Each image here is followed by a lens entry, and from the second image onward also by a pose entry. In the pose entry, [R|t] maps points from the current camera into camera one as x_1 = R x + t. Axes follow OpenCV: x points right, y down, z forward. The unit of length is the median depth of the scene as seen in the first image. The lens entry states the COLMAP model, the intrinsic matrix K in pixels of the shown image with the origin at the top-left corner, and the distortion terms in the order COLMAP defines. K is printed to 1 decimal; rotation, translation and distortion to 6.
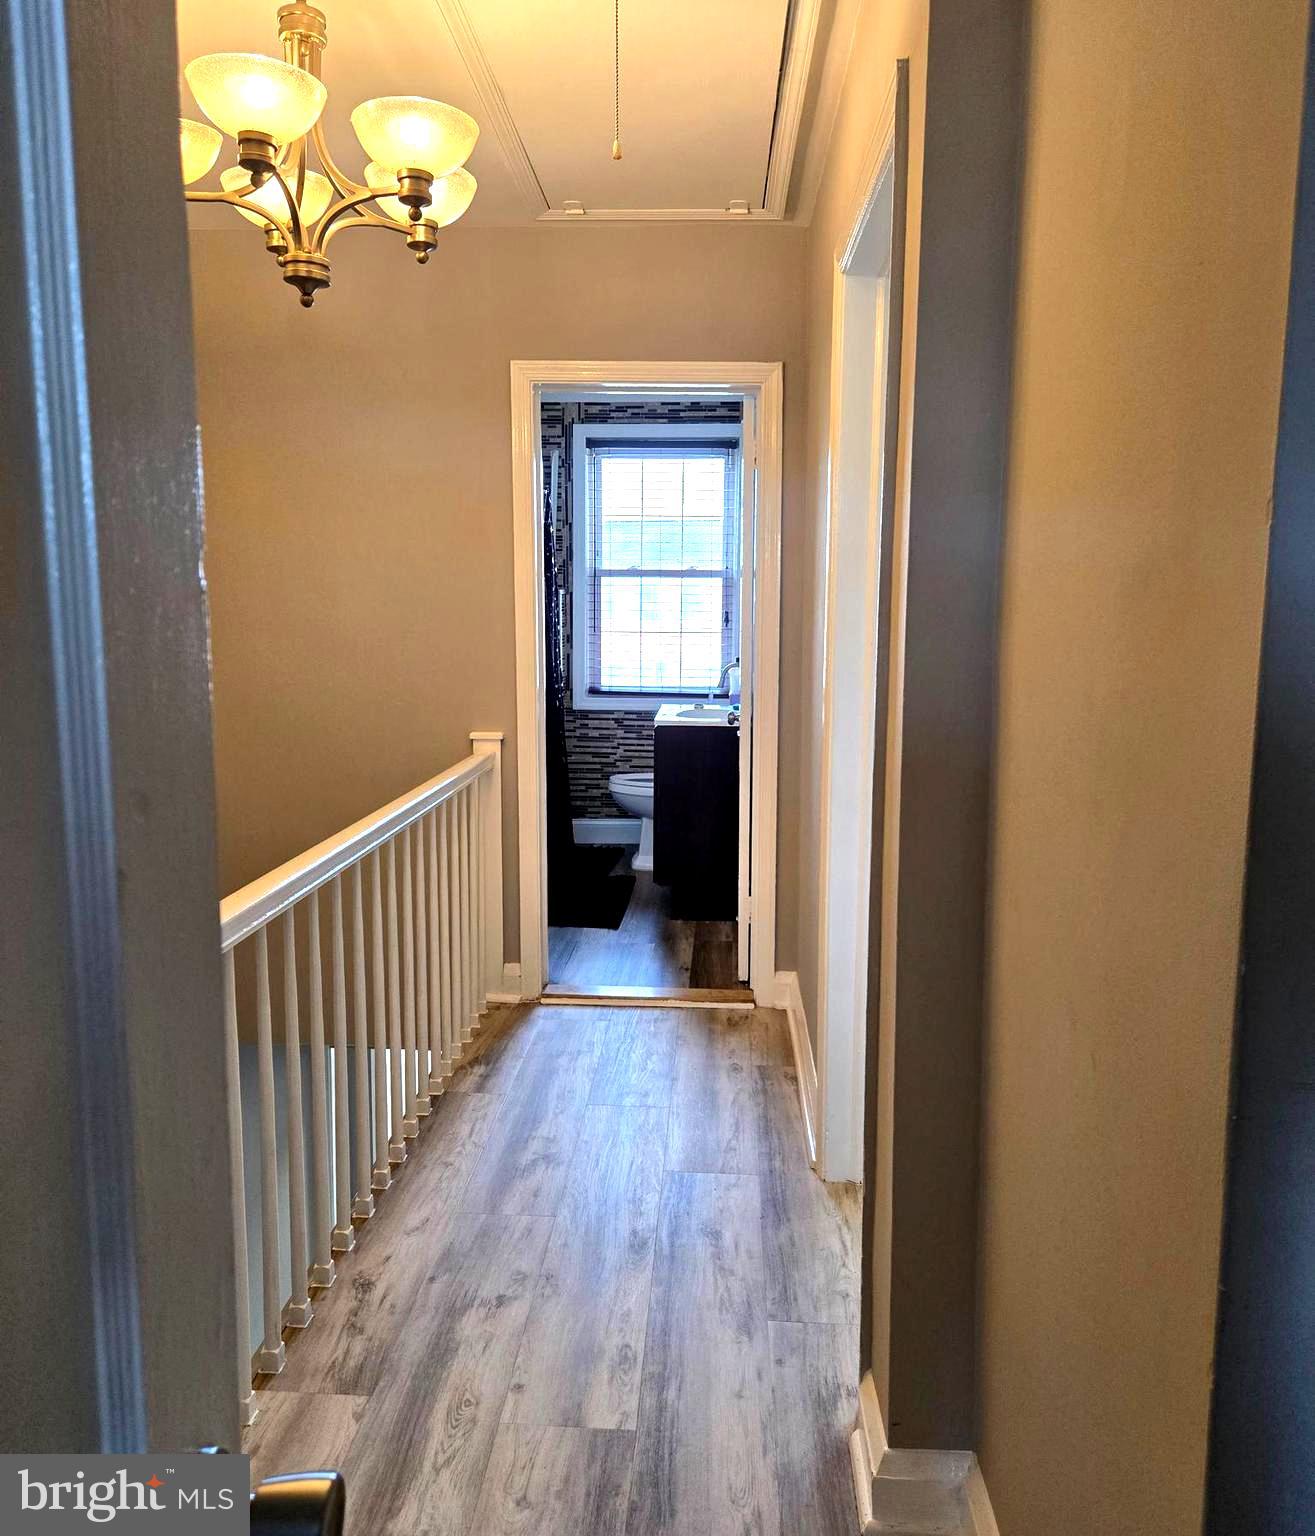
lens RADIAL K [[1191.0, 0, 679.5], [0, 1191.0, 767.2], [0, 0, 1]] dist [0.087094, 0.000077]
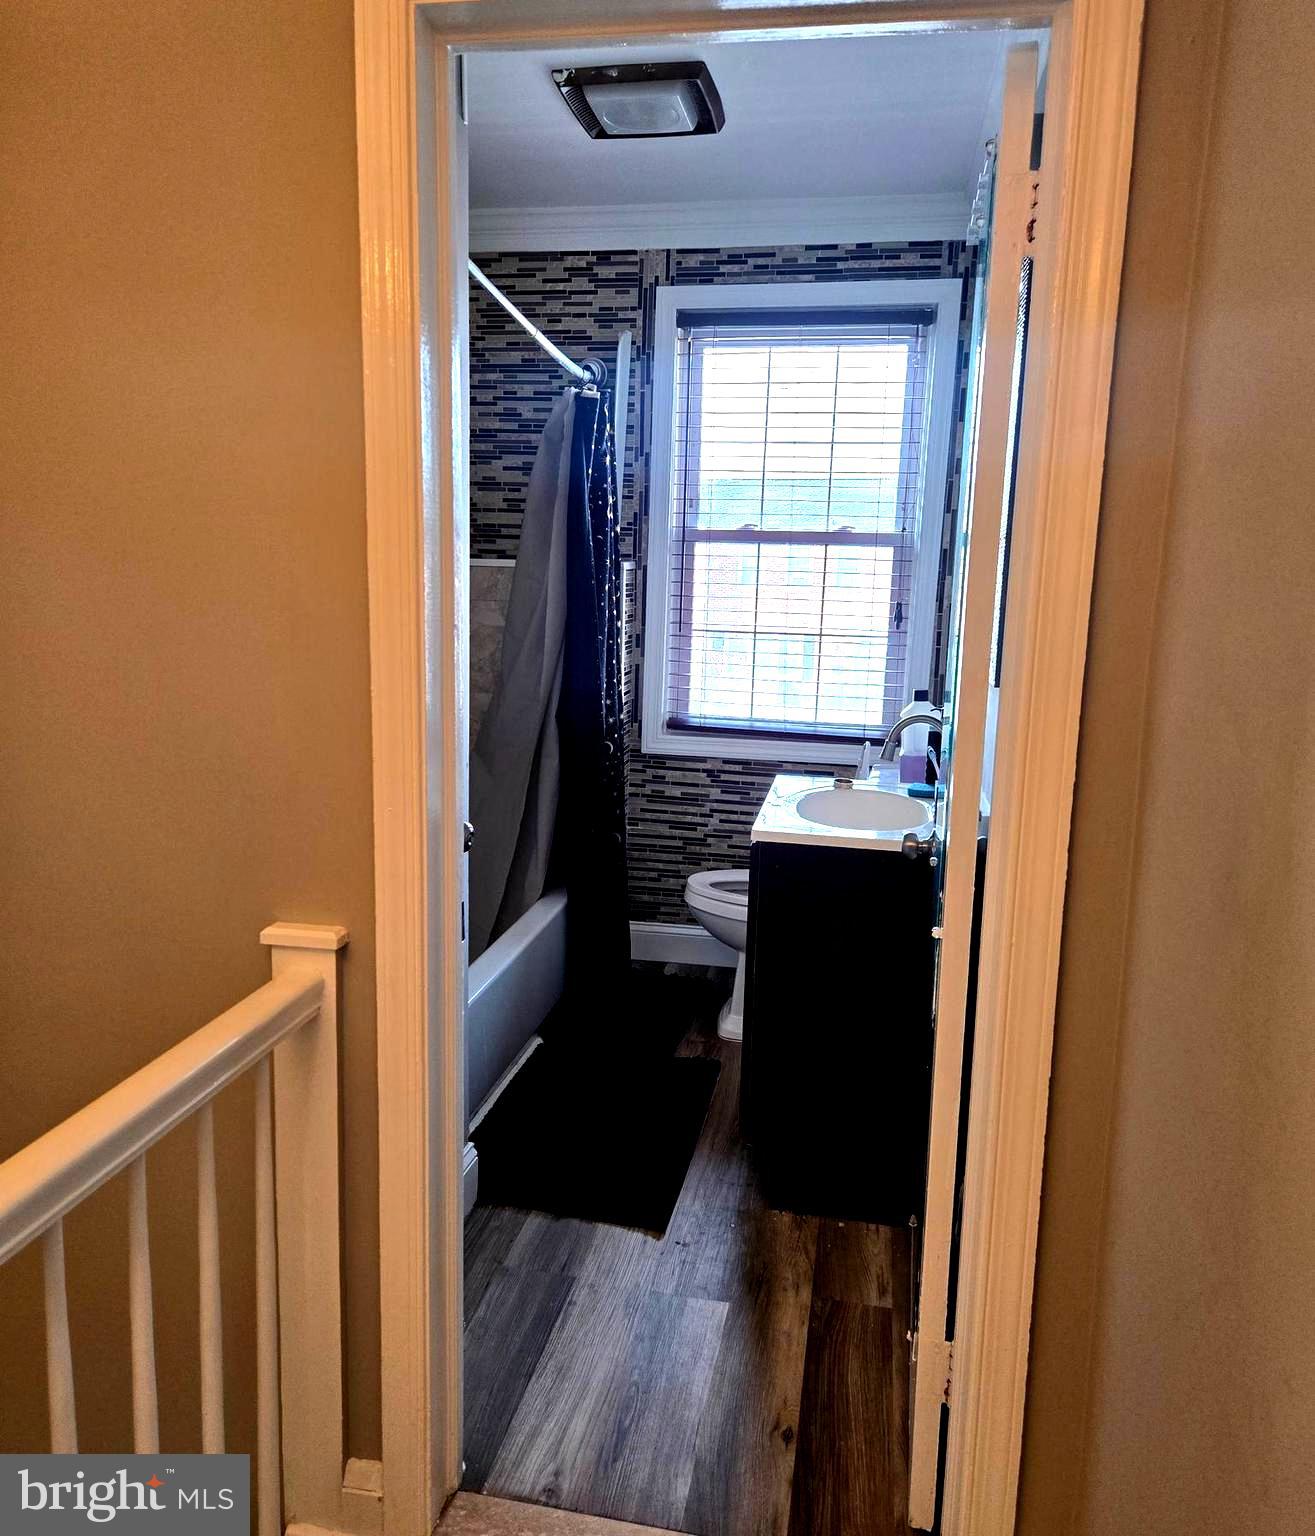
lens RADIAL K [[1174.3, 0, 651.3], [0, 1174.3, 769.4], [0, 0, 1]] dist [0.083355, -0.069588]
pose [[0.988385, 0.045657, -0.144951, 0.006291], [-0.040374, 0.998416, 0.039188, -0.065519], [0.146511, -0.032880, 0.988663, 0.394098]]
